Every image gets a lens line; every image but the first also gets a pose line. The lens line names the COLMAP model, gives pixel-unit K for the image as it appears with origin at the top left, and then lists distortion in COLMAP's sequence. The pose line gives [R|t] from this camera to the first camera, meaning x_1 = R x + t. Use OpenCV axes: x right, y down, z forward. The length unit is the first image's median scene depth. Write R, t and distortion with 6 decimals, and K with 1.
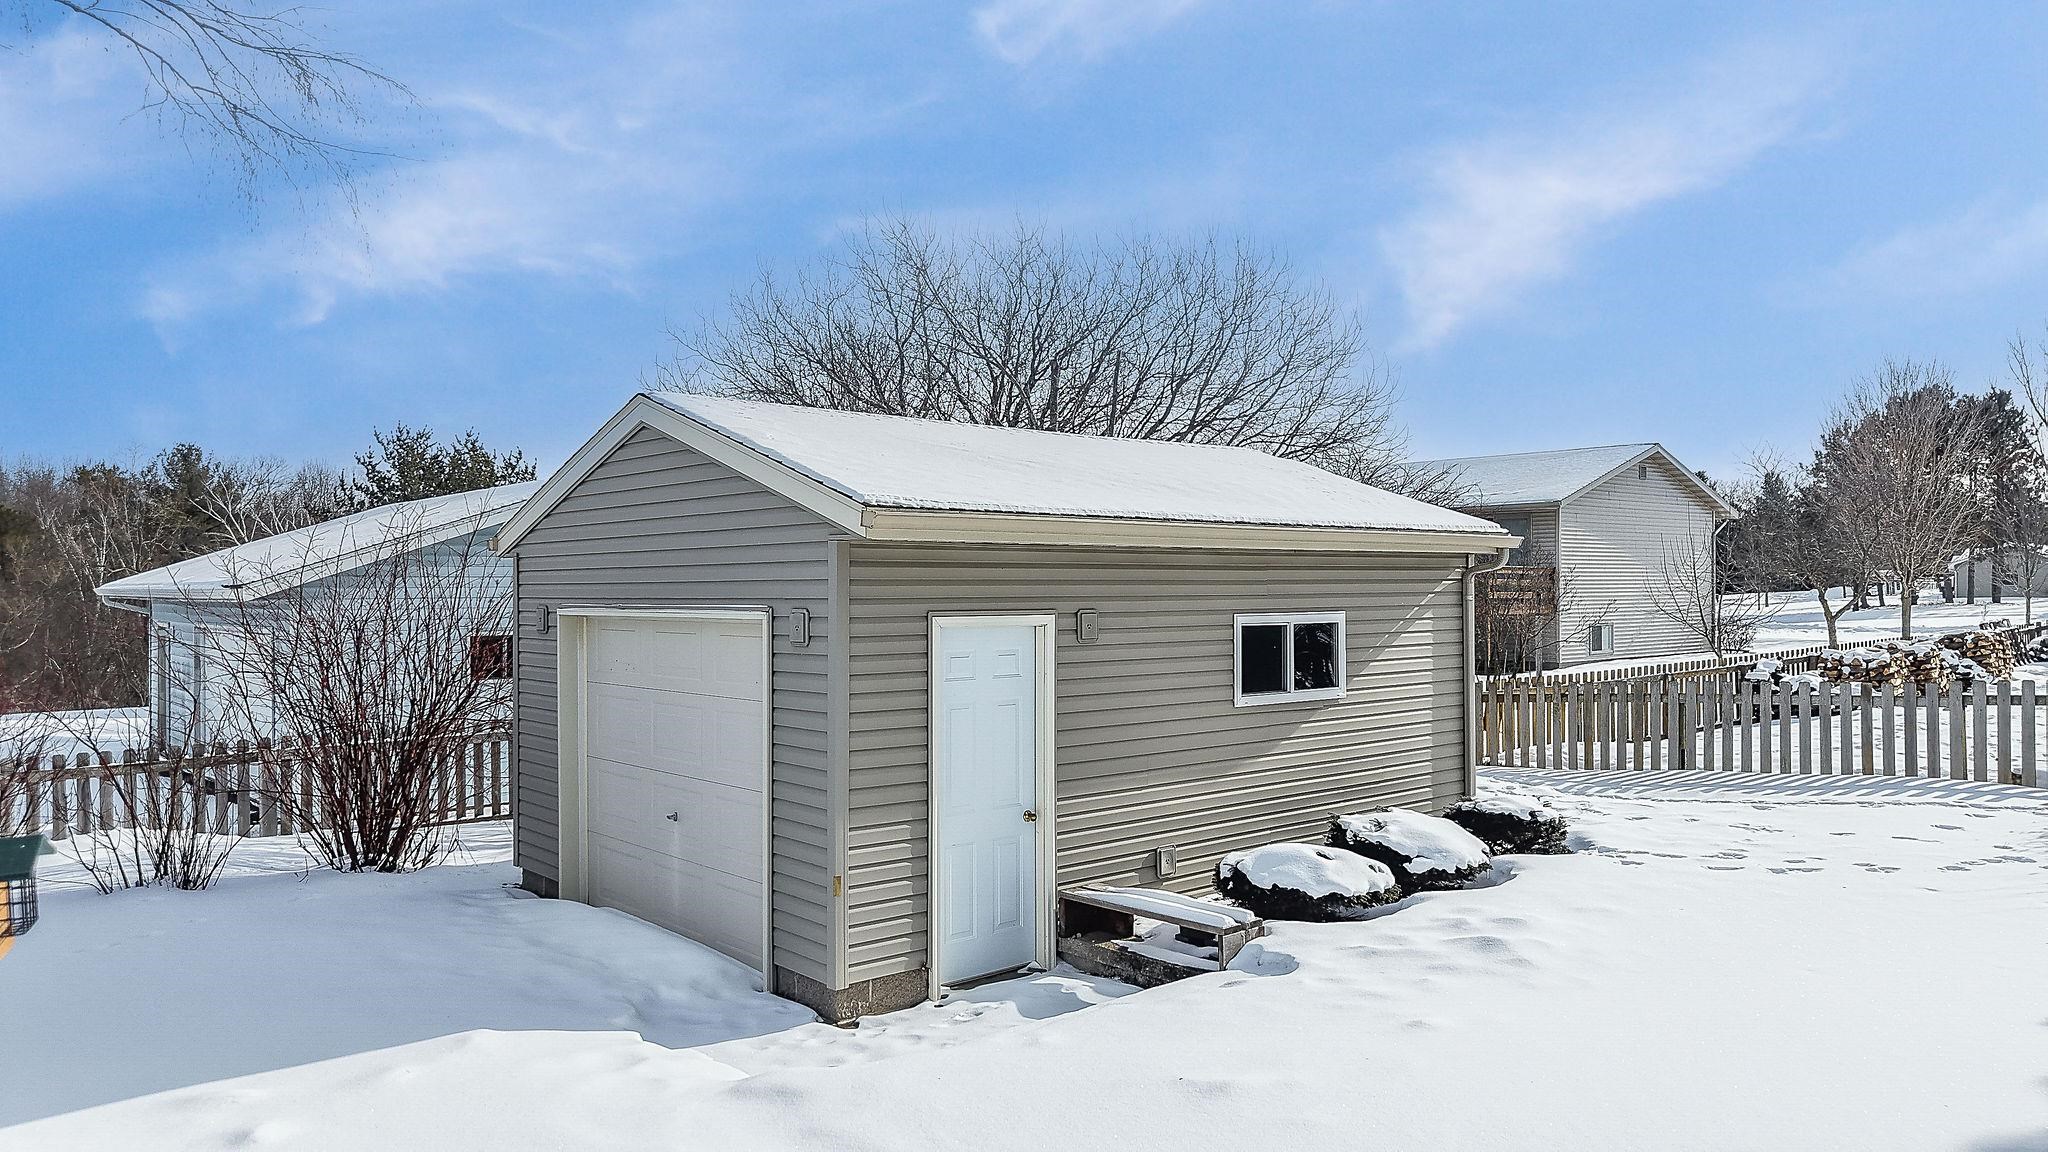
lens RADIAL K [[1366.9, 0, 1024.0], [0, 1366.9, 576.0], [0, 0, 1]] dist [0.058004, -0.066166]
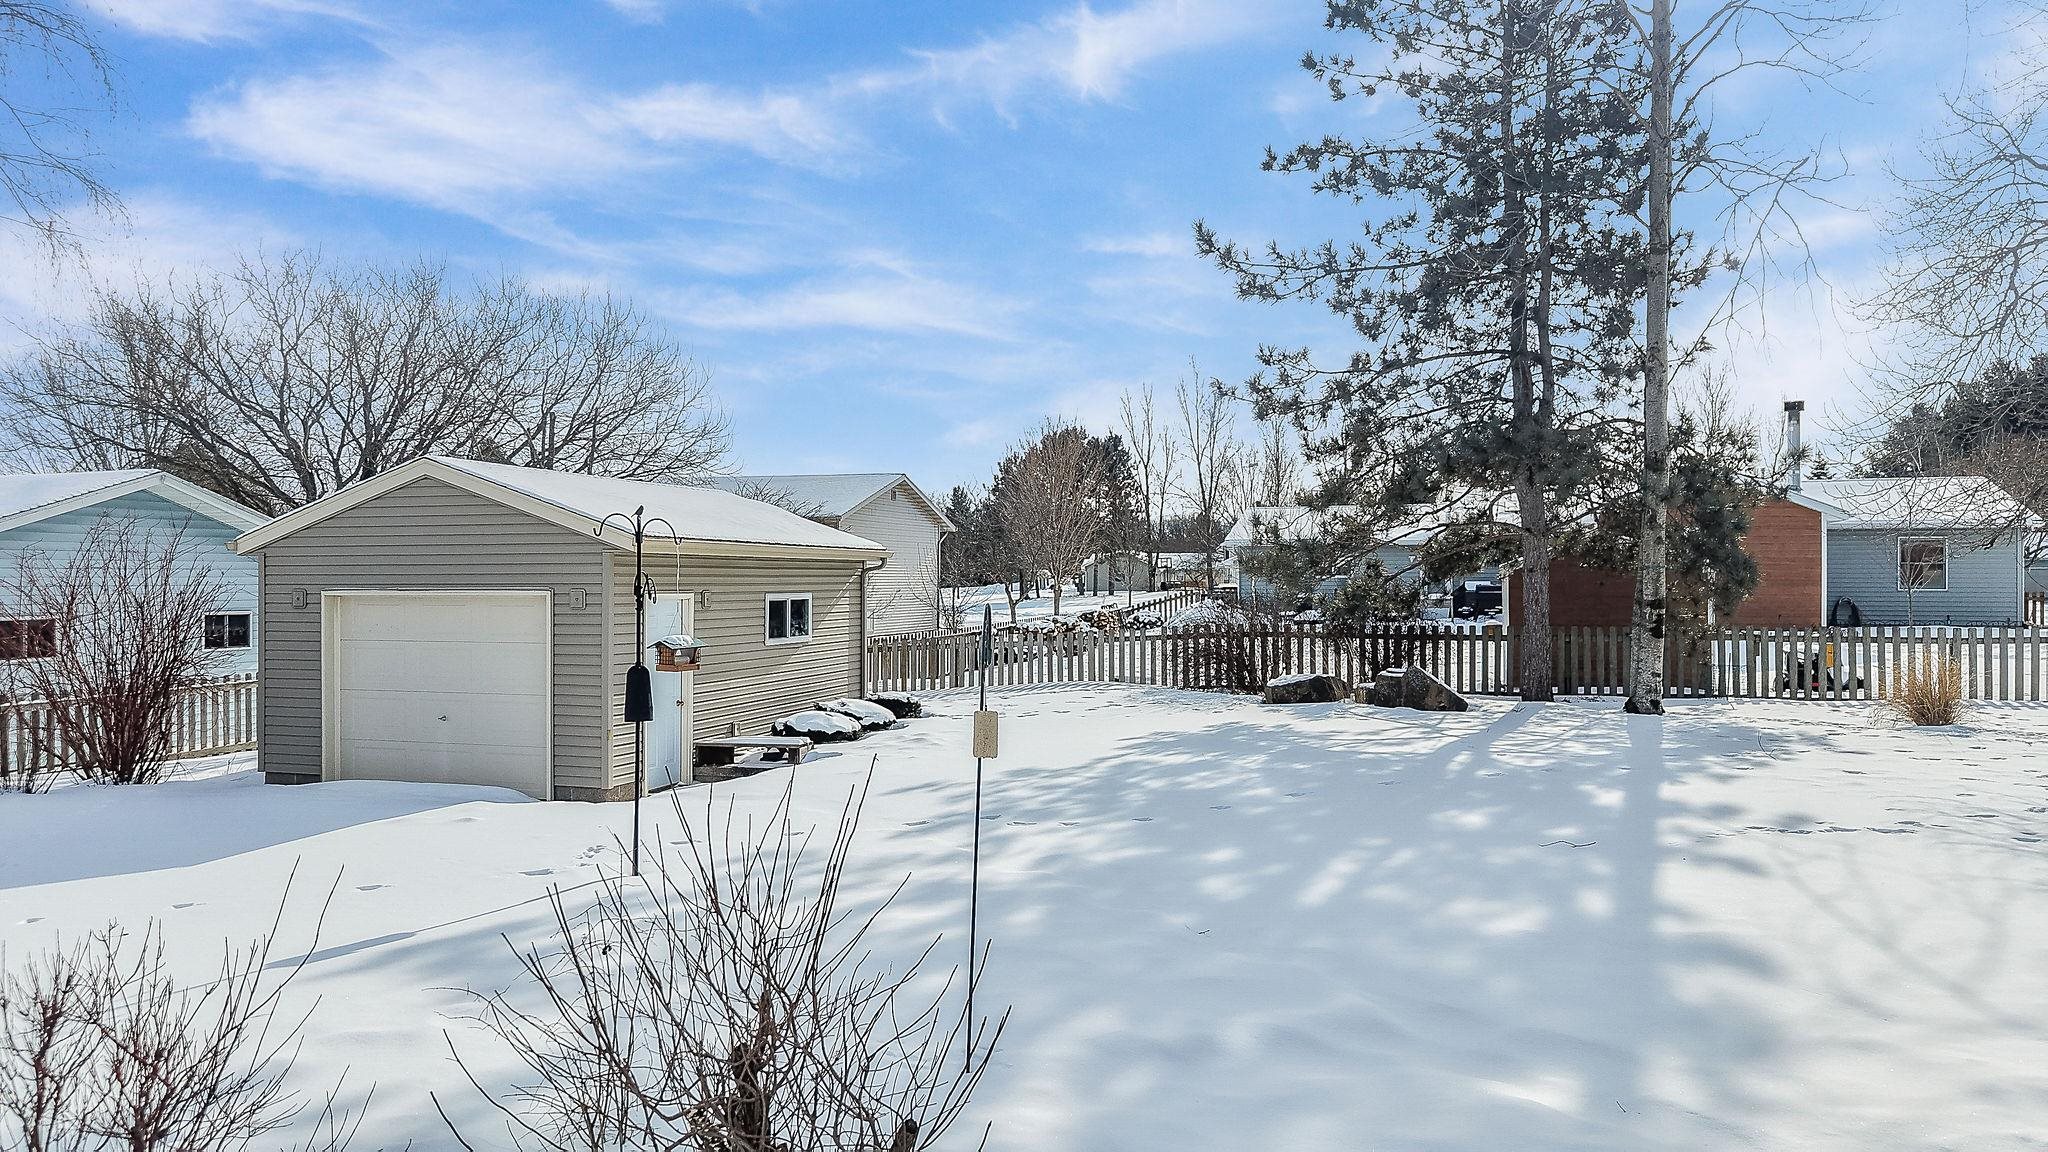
lens RADIAL K [[1388.6, 0, 1024.0], [0, 1388.6, 576.0], [0, 0, 1]] dist [0.000172, -0.000088]
pose [[0.853075, 0.004511, 0.521770, -0.444842], [-0.005824, 0.999983, 0.000877, 0.000745], [-0.521757, -0.003787, 0.853086, -0.642914]]
